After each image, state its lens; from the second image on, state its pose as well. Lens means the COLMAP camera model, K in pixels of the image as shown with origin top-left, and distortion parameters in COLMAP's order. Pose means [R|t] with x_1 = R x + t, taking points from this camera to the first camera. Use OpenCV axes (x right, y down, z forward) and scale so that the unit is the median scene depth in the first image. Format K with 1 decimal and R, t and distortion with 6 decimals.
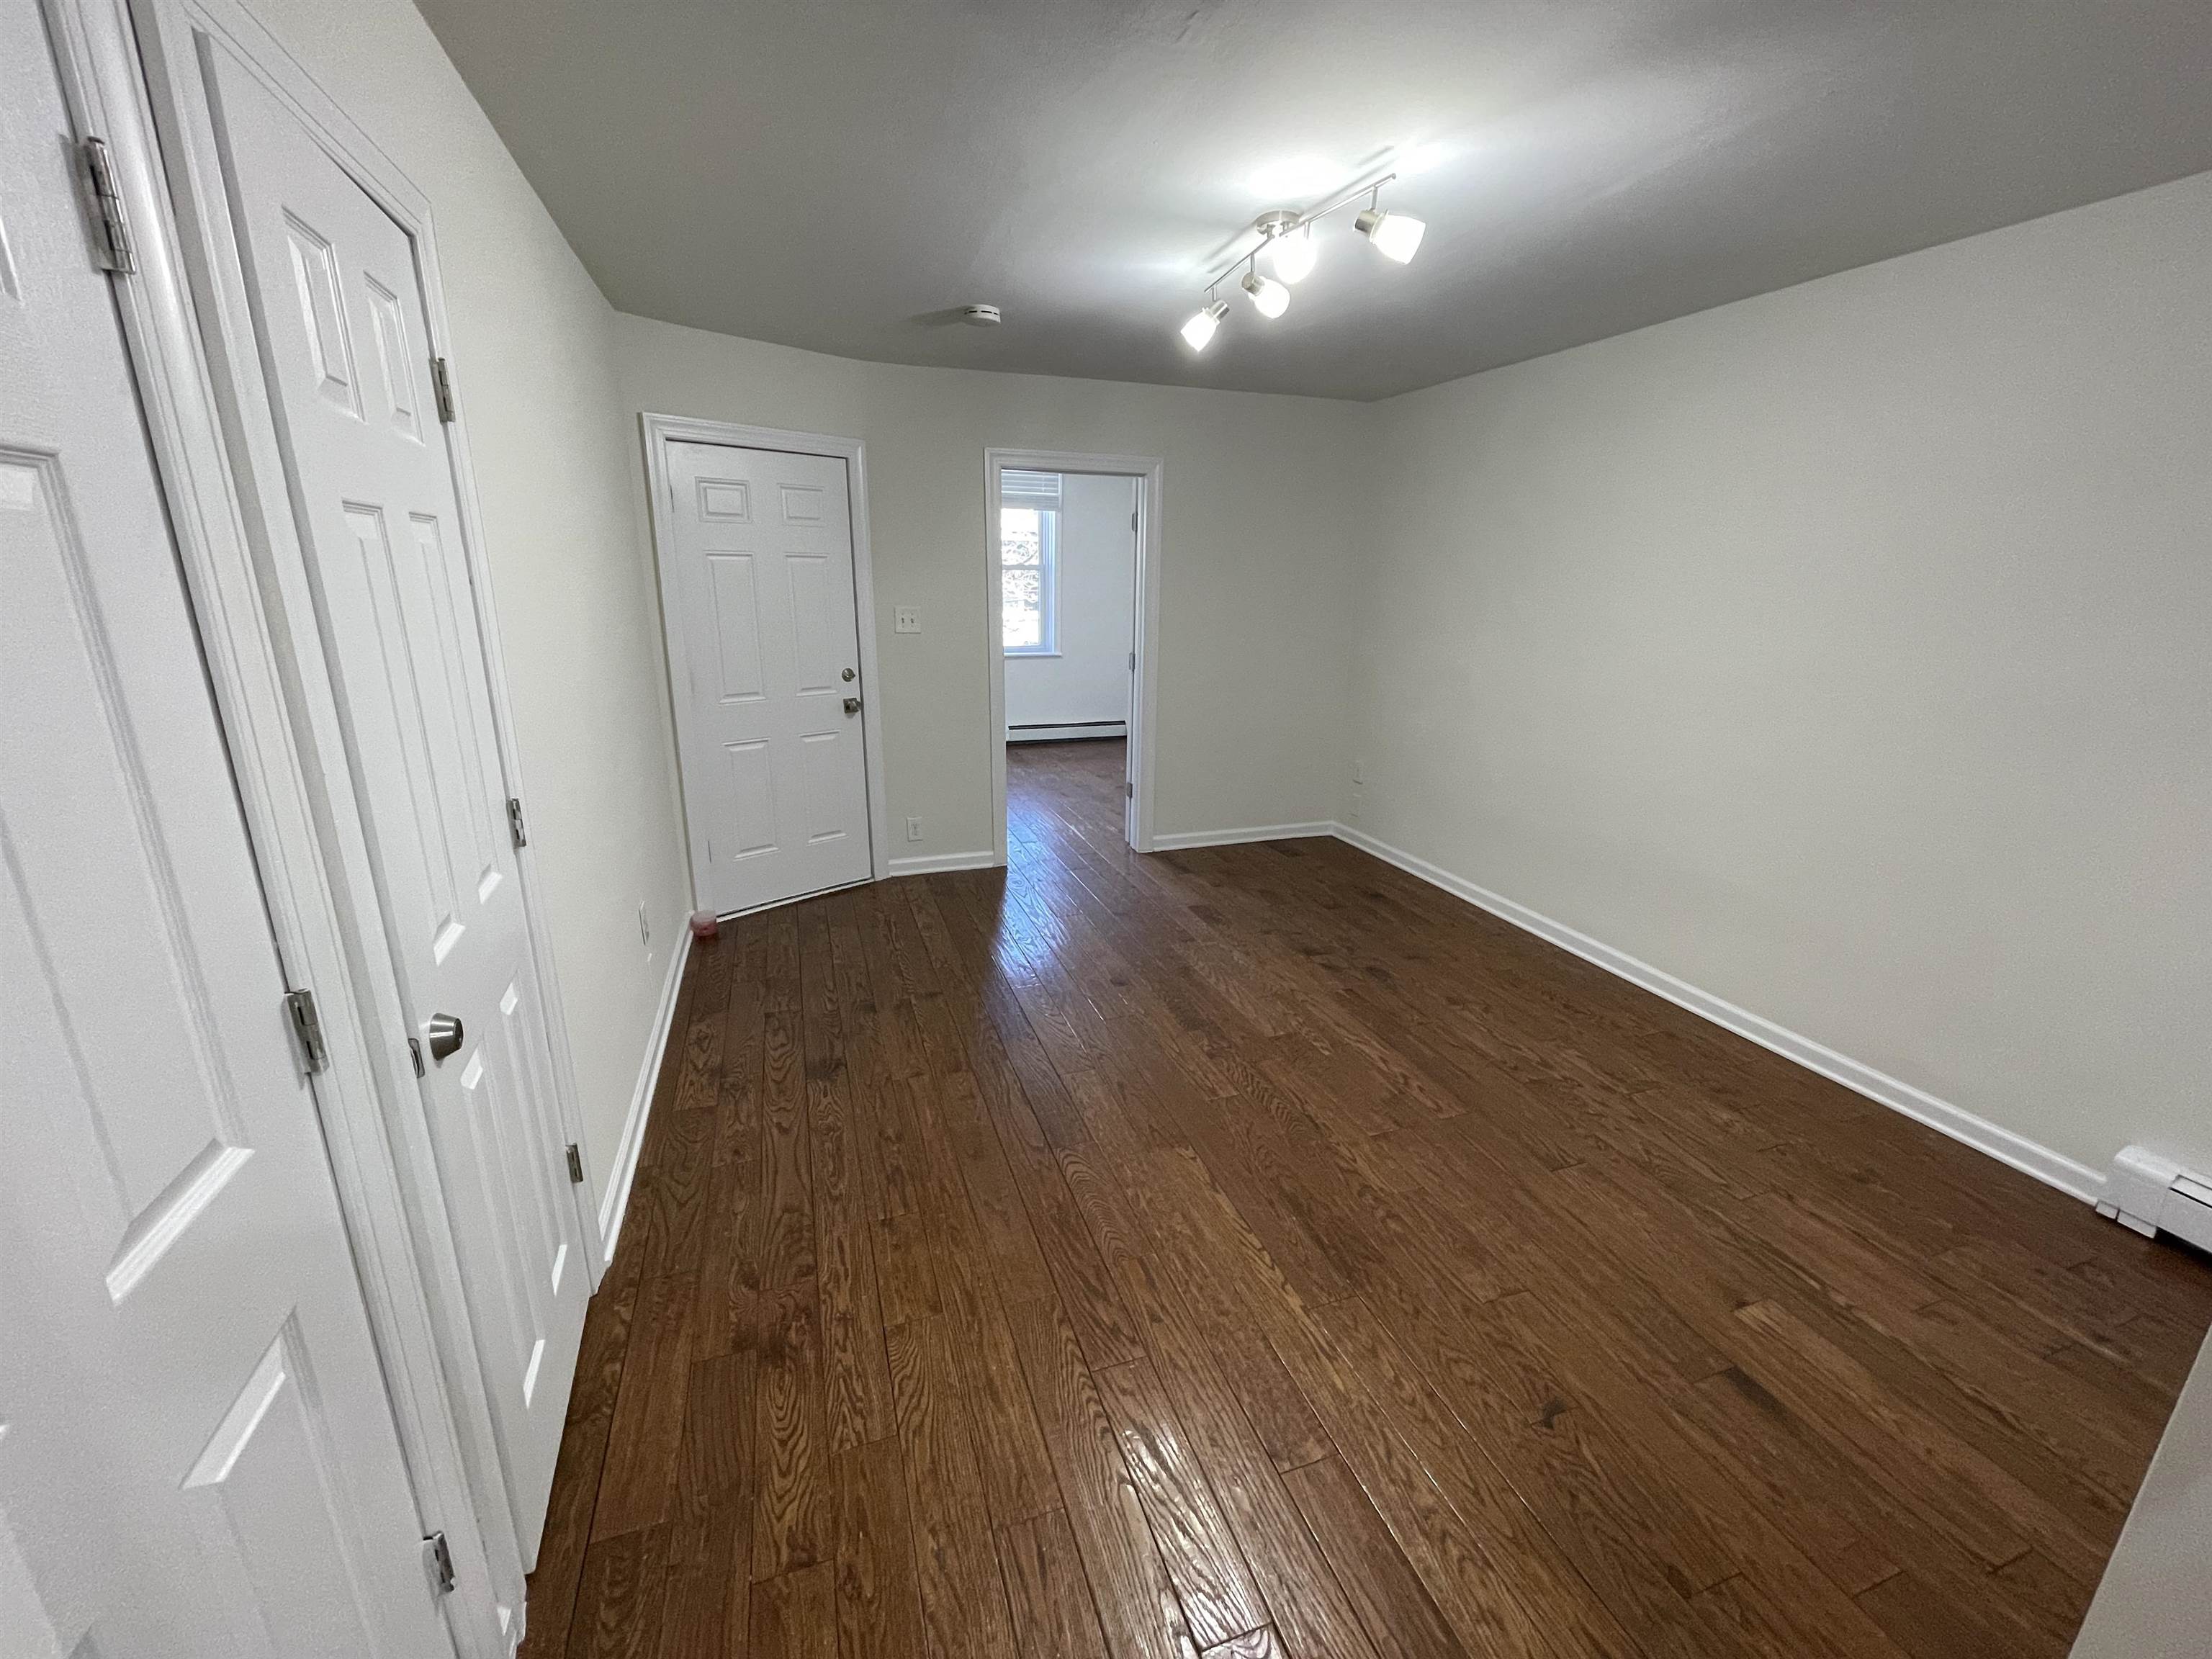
lens RADIAL K [[902.6, 0, 1106.0], [0, 902.6, 829.5], [0, 0, 1]] dist [-0.000498, 0.000119]
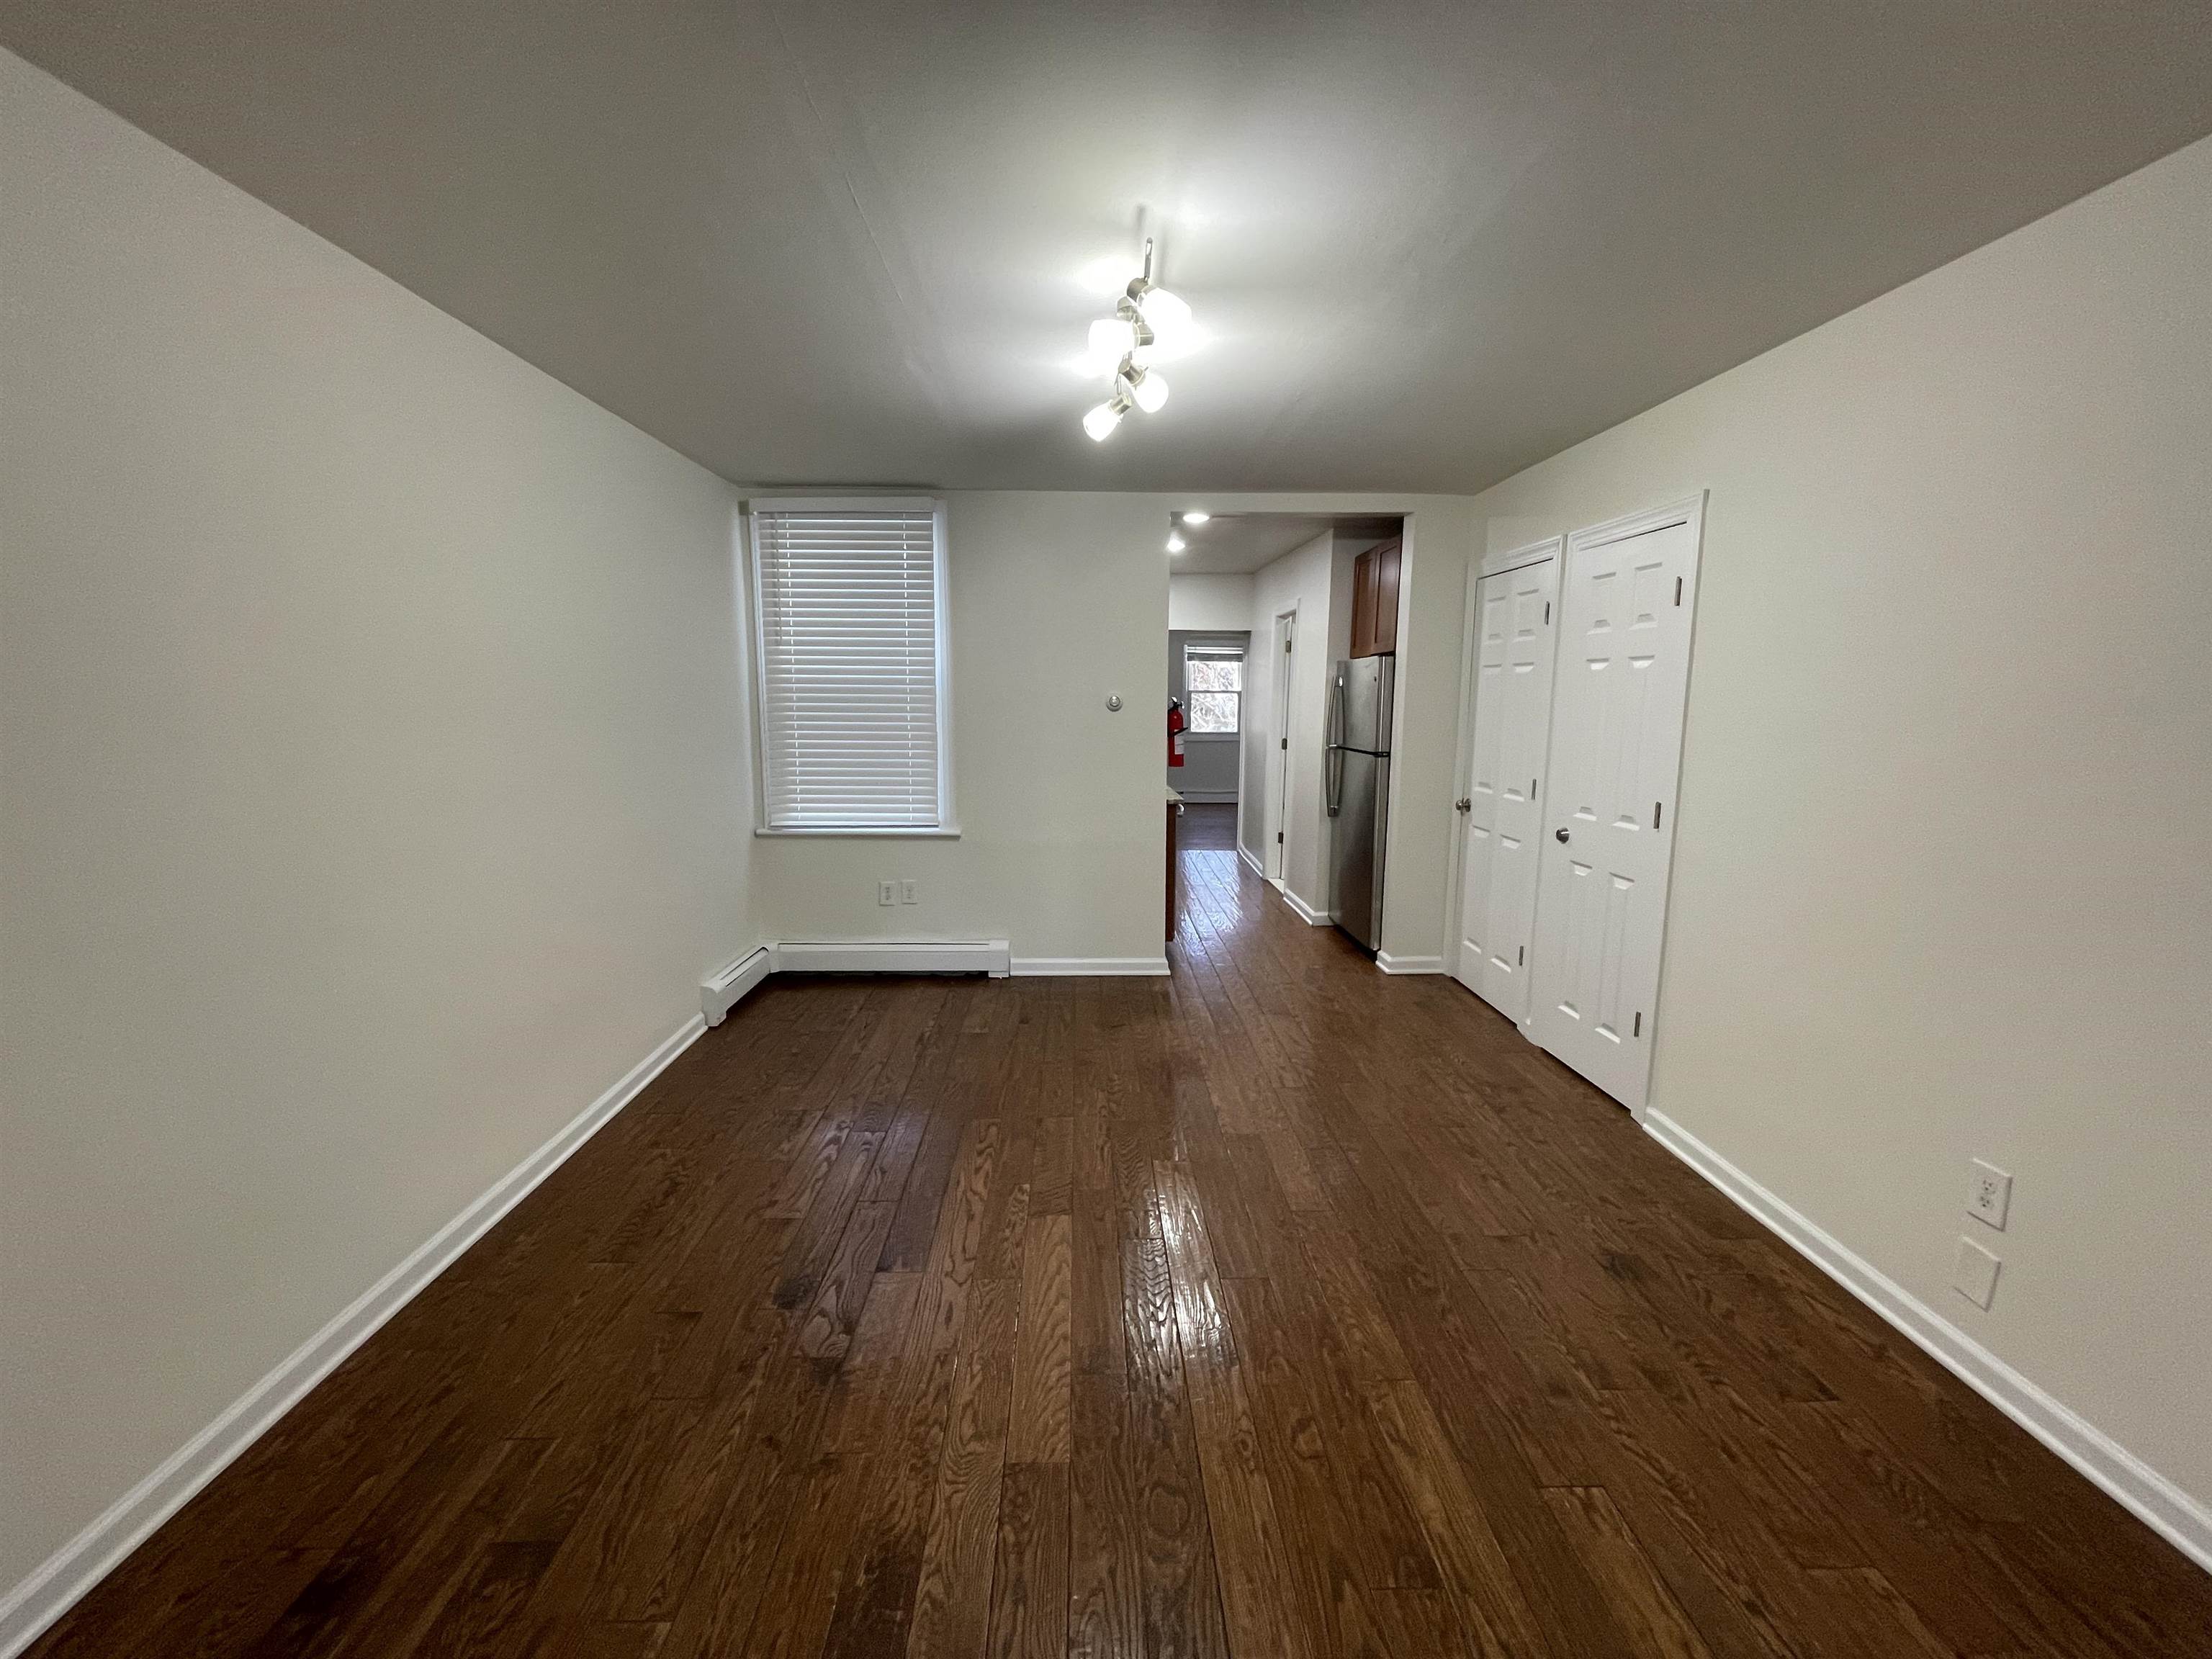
lens RADIAL K [[902.6, 0, 1106.0], [0, 902.6, 829.5], [0, 0, 1]] dist [-0.000498, 0.000119]
pose [[-0.953188, -0.064668, 0.295381, -0.092720], [0.064546, 0.910832, 0.407699, -0.545670], [-0.295408, 0.407680, -0.864020, 2.008205]]
